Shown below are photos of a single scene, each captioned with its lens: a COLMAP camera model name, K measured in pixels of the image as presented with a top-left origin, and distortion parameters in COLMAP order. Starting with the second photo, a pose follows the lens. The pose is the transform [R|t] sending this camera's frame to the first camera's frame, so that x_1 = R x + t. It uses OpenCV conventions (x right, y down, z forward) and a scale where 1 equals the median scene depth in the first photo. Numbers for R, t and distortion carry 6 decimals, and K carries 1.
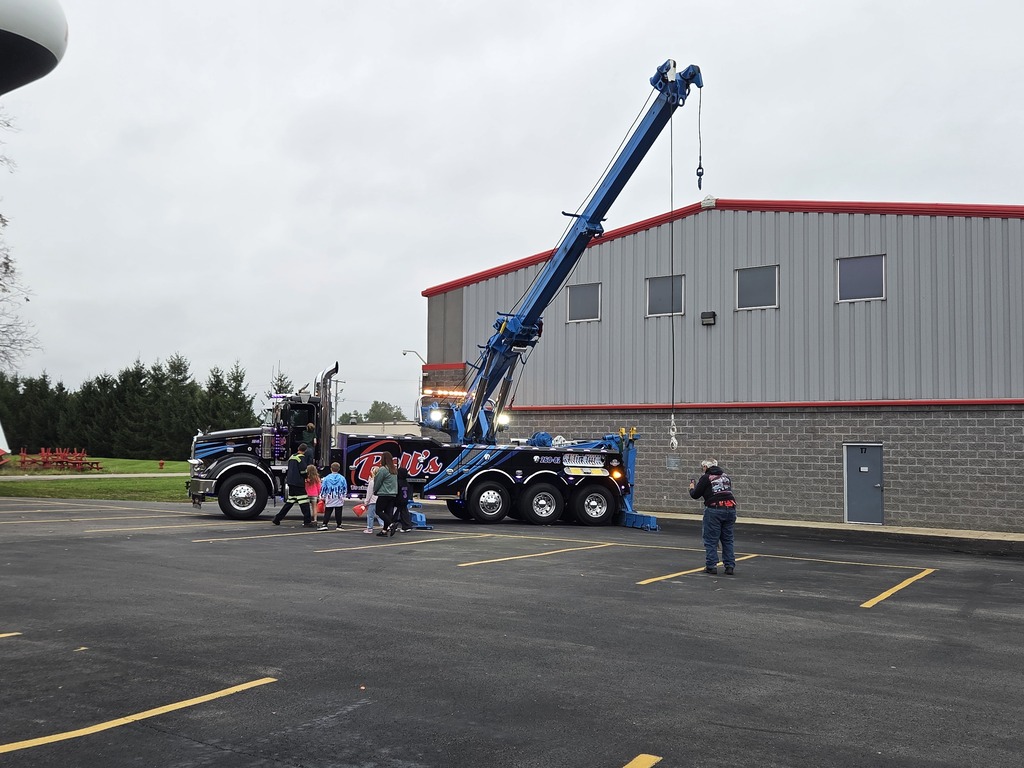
lens RADIAL K [[951.5, 0, 512.3], [0, 951.5, 383.8], [0, 0, 1]] dist [-0.008276, 0.000000]
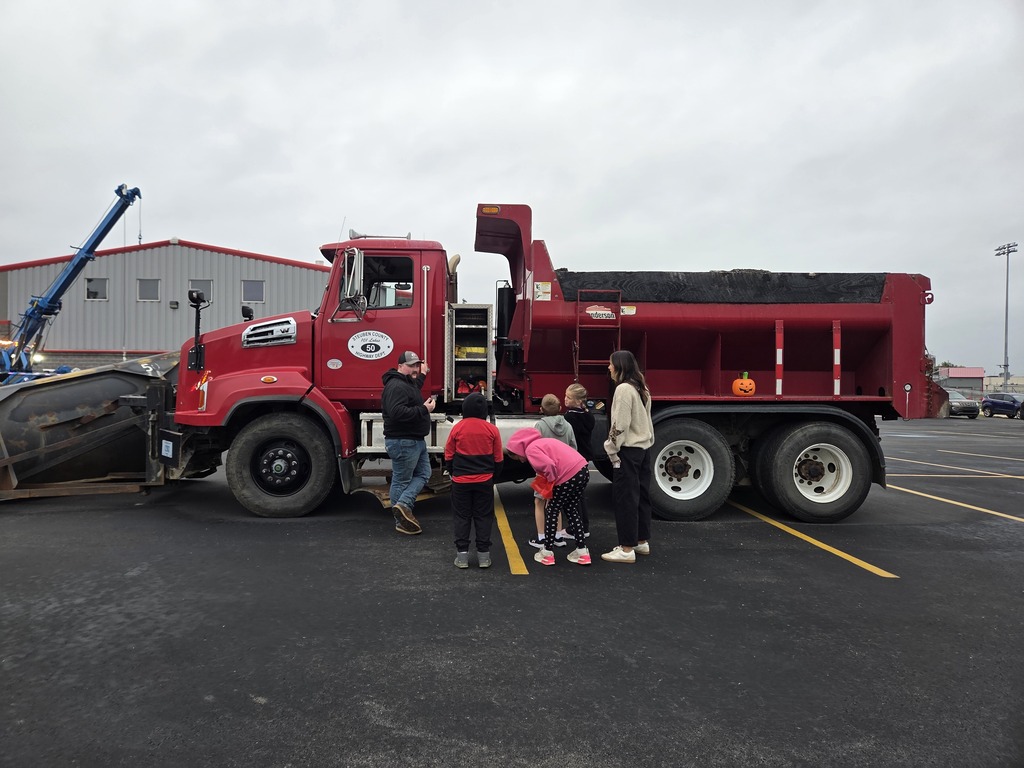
lens RADIAL K [[690.0, 0, 510.2], [0, 690.0, 384.0], [0, 0, 1]] dist [-0.001434, -0.006983]
pose [[0.835752, -0.012729, 0.548960, 0.021912], [-0.008829, 0.999291, 0.036613, 0.033121], [-0.549036, -0.035446, 0.835046, -0.534040]]
